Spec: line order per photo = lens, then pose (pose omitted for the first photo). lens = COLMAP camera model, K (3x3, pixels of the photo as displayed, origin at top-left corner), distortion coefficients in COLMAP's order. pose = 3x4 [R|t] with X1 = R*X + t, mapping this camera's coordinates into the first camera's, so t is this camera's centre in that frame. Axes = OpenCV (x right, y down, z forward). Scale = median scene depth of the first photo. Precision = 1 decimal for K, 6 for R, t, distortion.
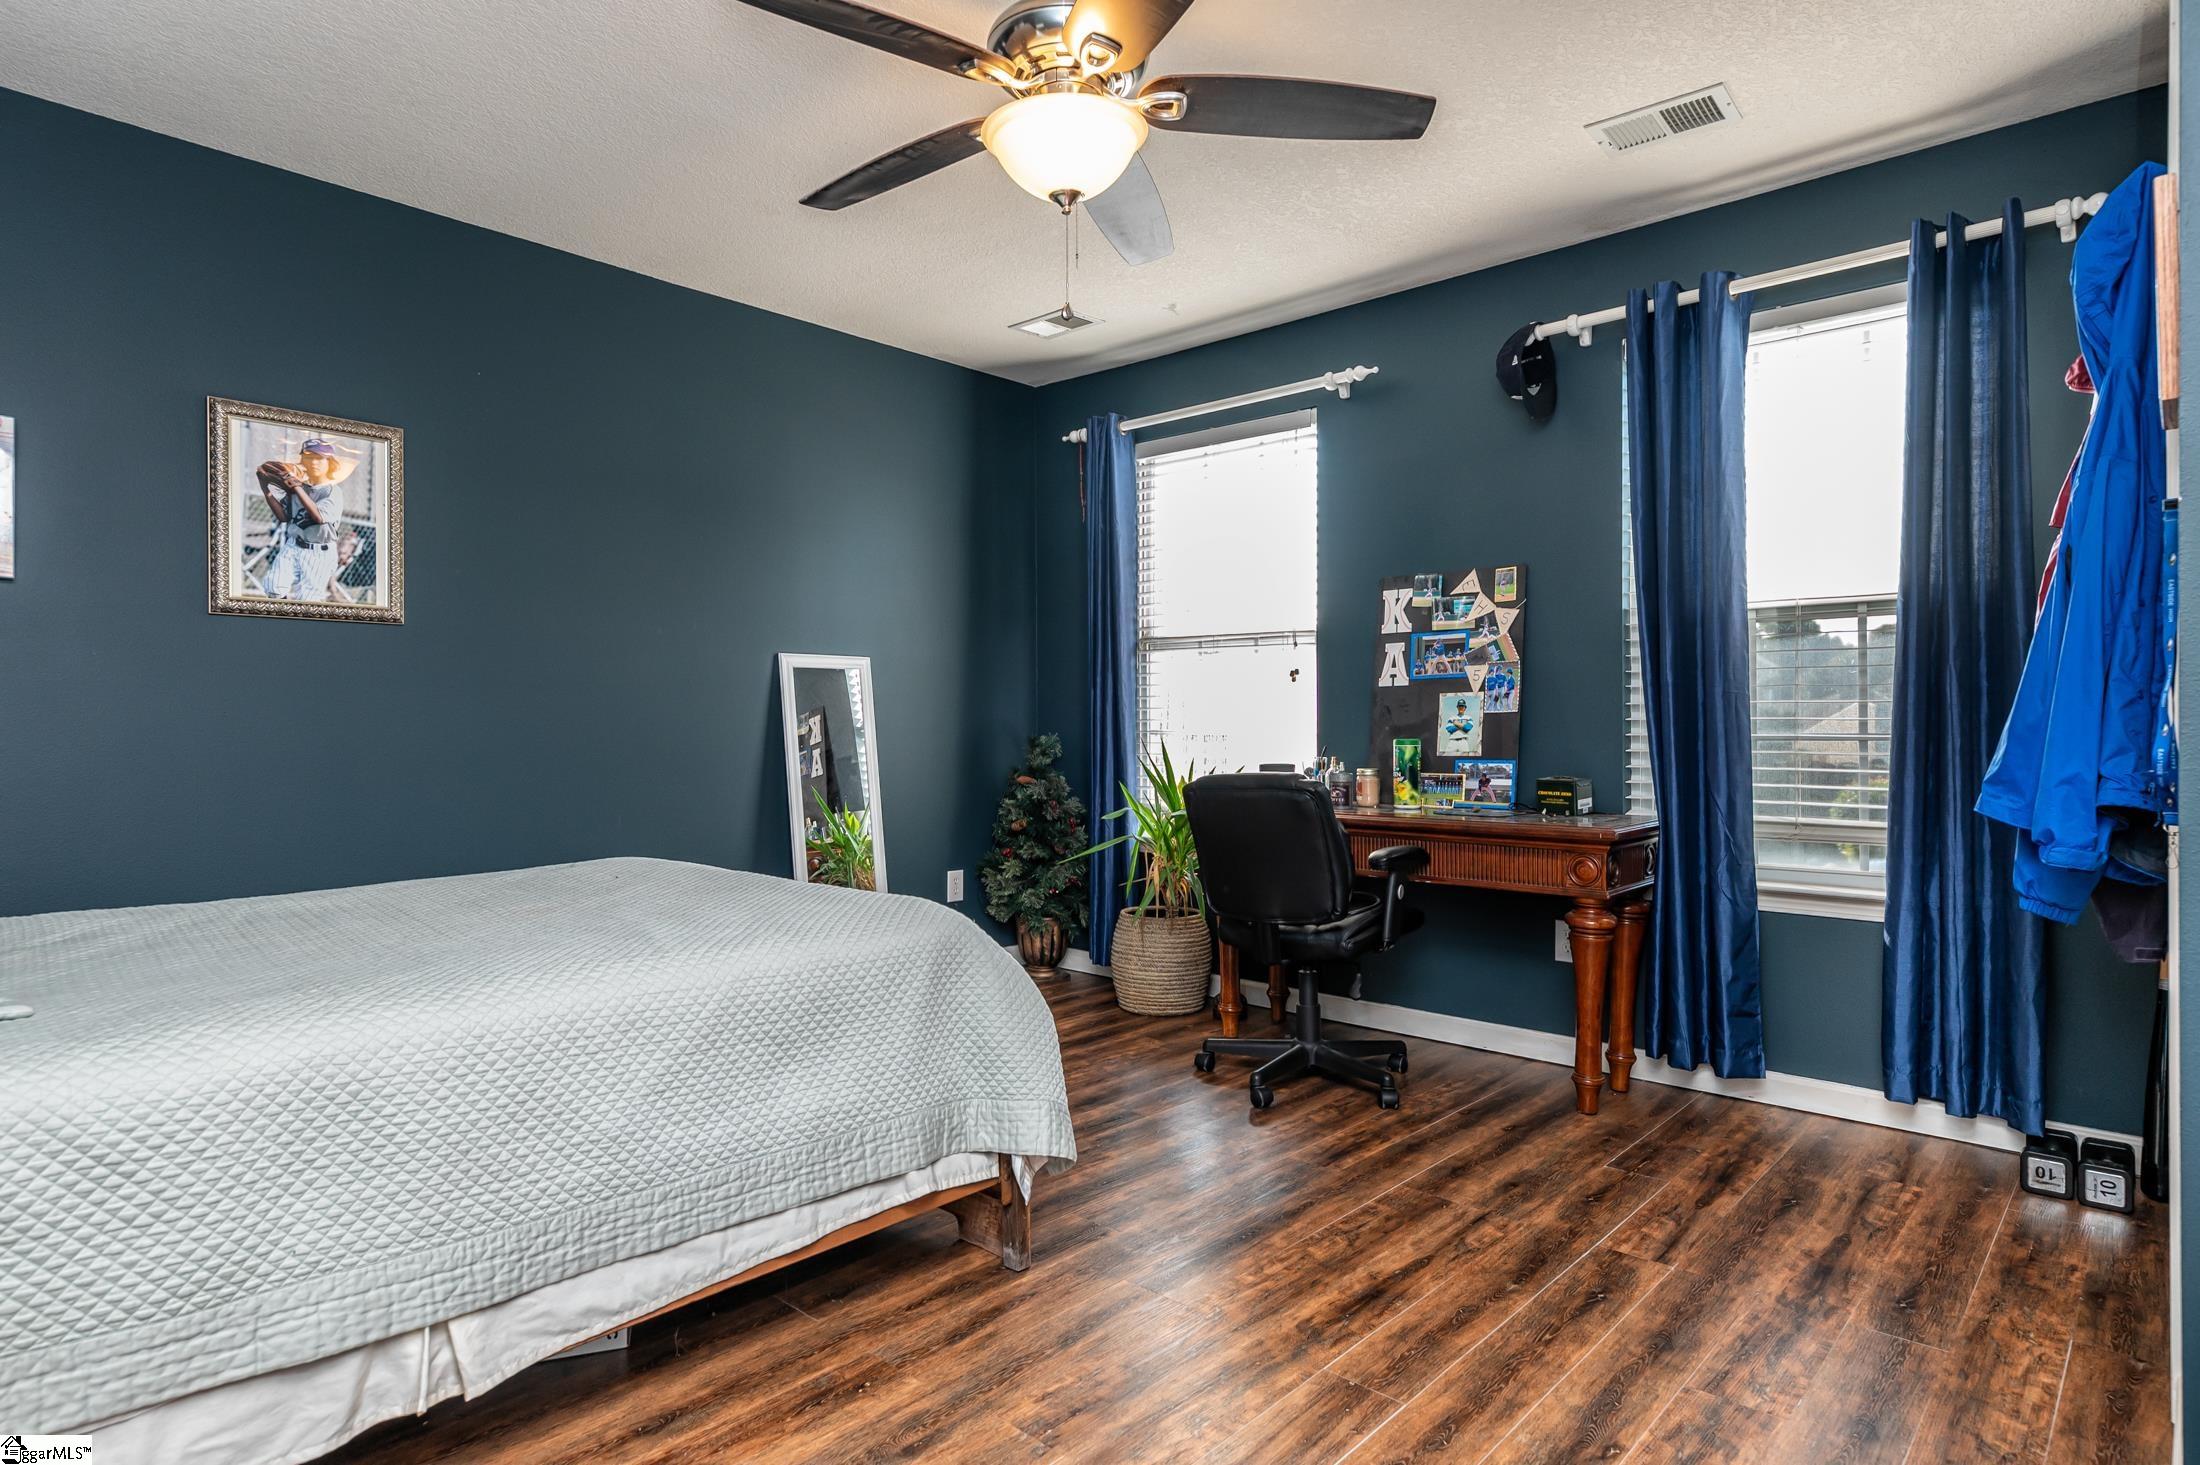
lens RADIAL K [[1217.1, 0, 1109.9], [0, 1217.1, 731.0], [0, 0, 1]] dist [0.002407, 0.000295]
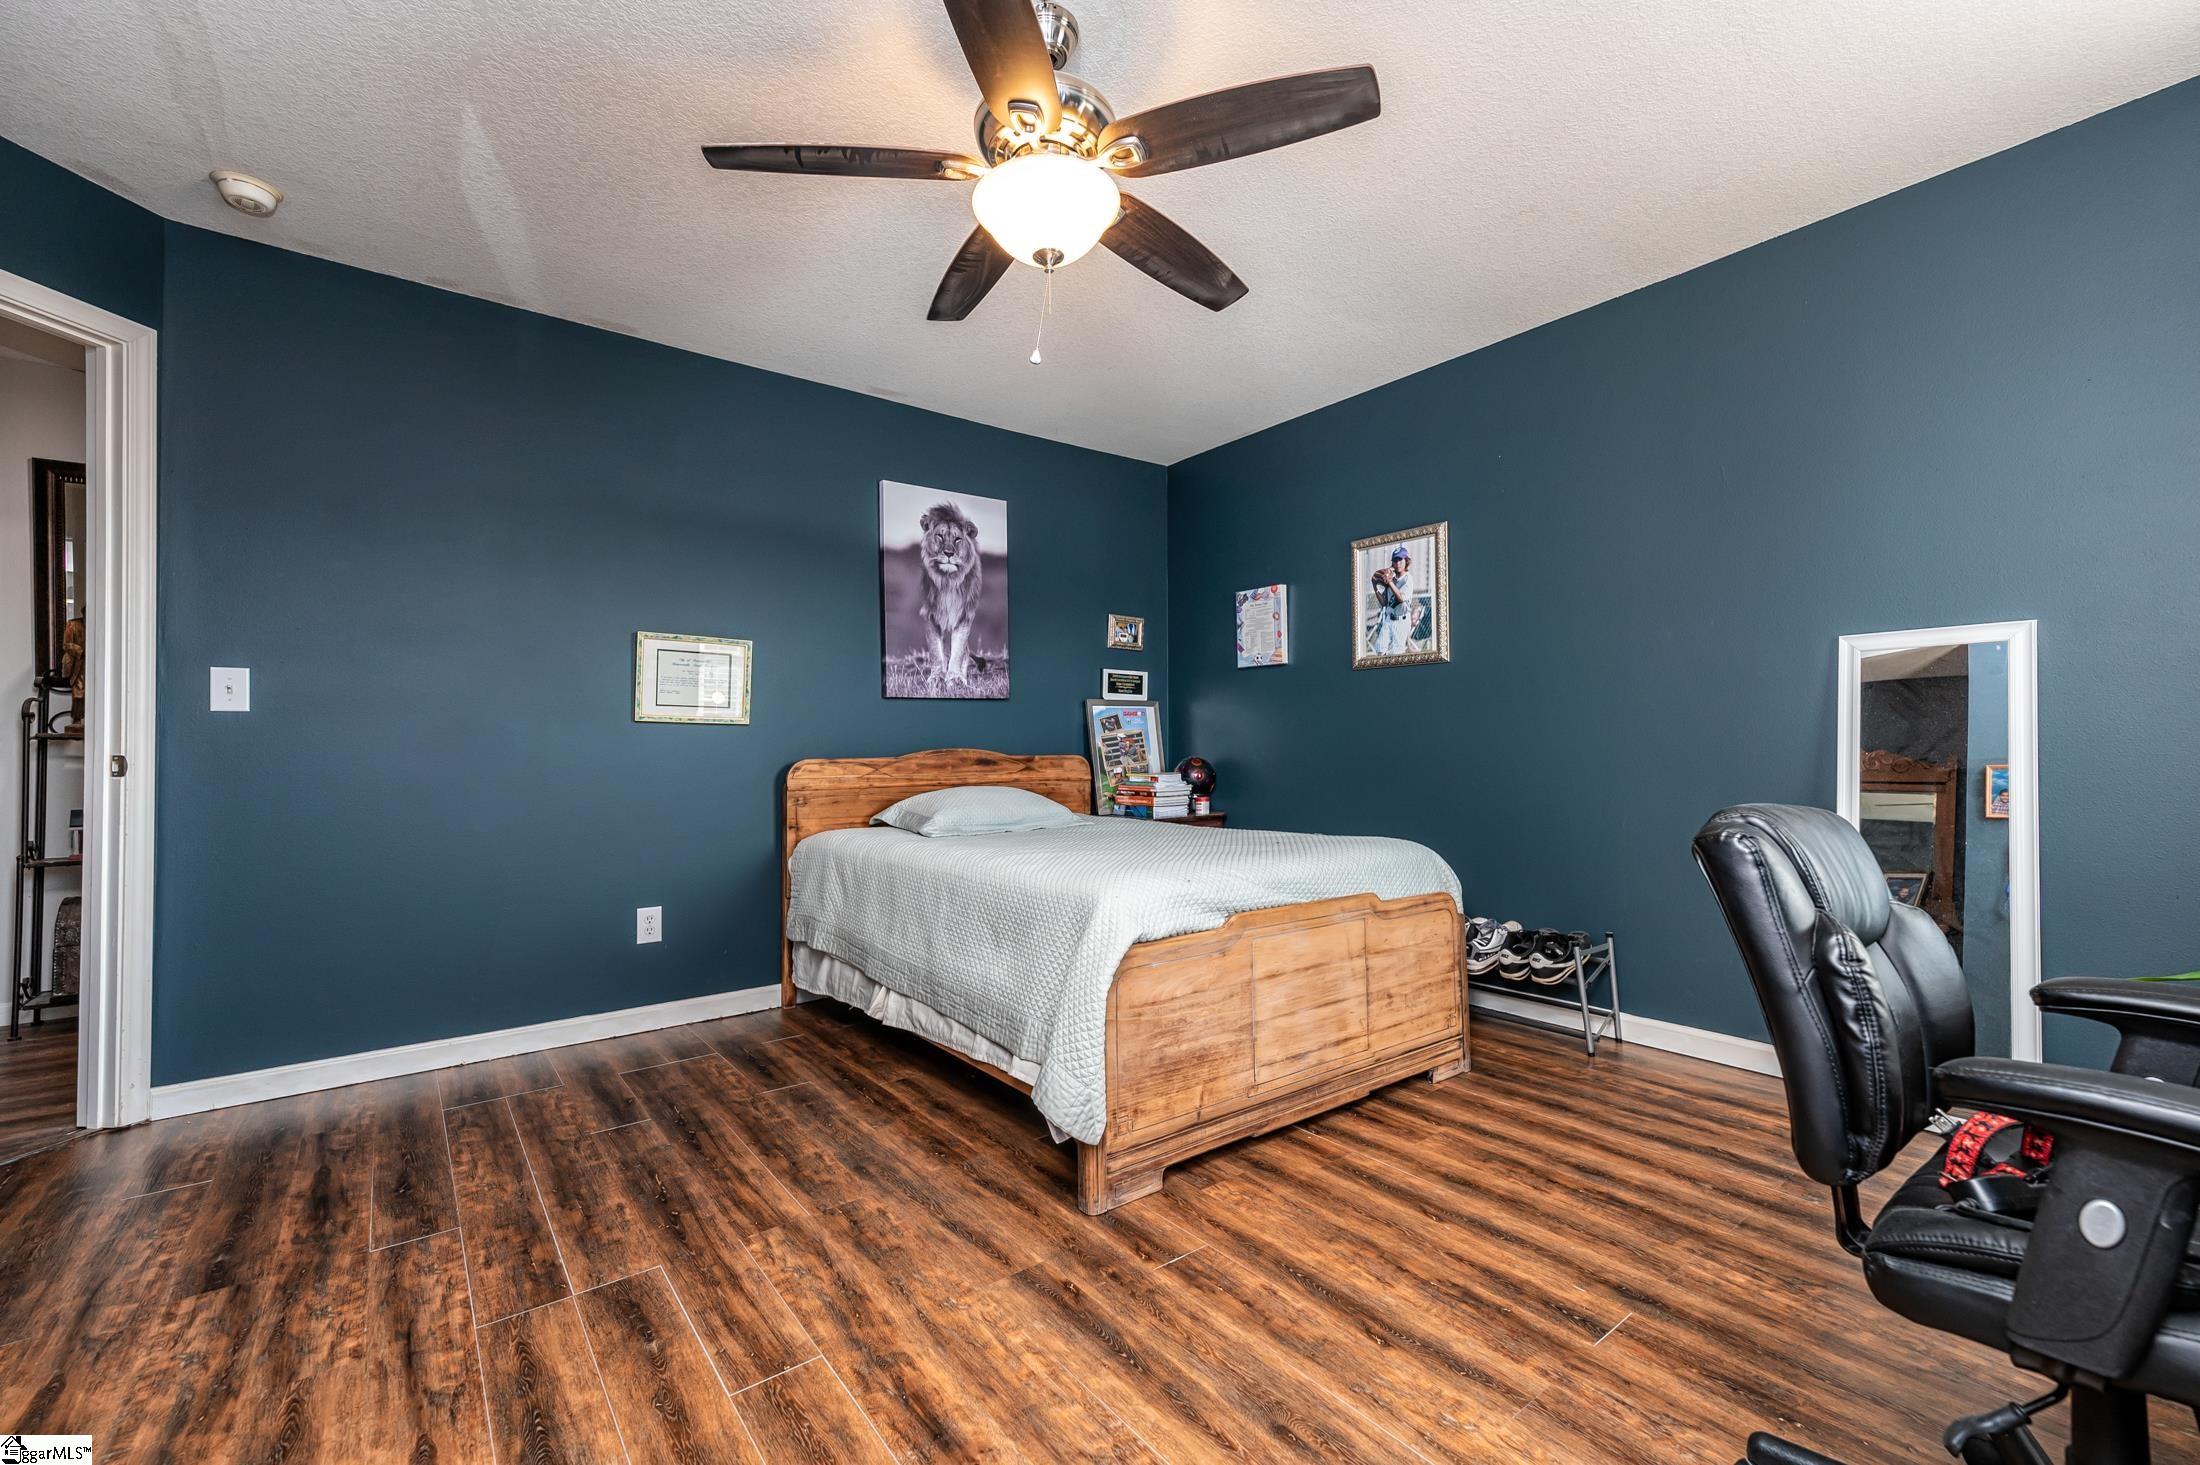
lens RADIAL K [[924.7, 0, 1112.1], [0, 924.7, 739.3], [0, 0, 1]] dist [0.000633, 0.000050]
pose [[-0.178775, -0.006686, -0.983867, 0.562802], [0.004204, 0.999963, -0.007560, 0.008352], [0.983881, -0.005488, -0.178740, 0.864125]]
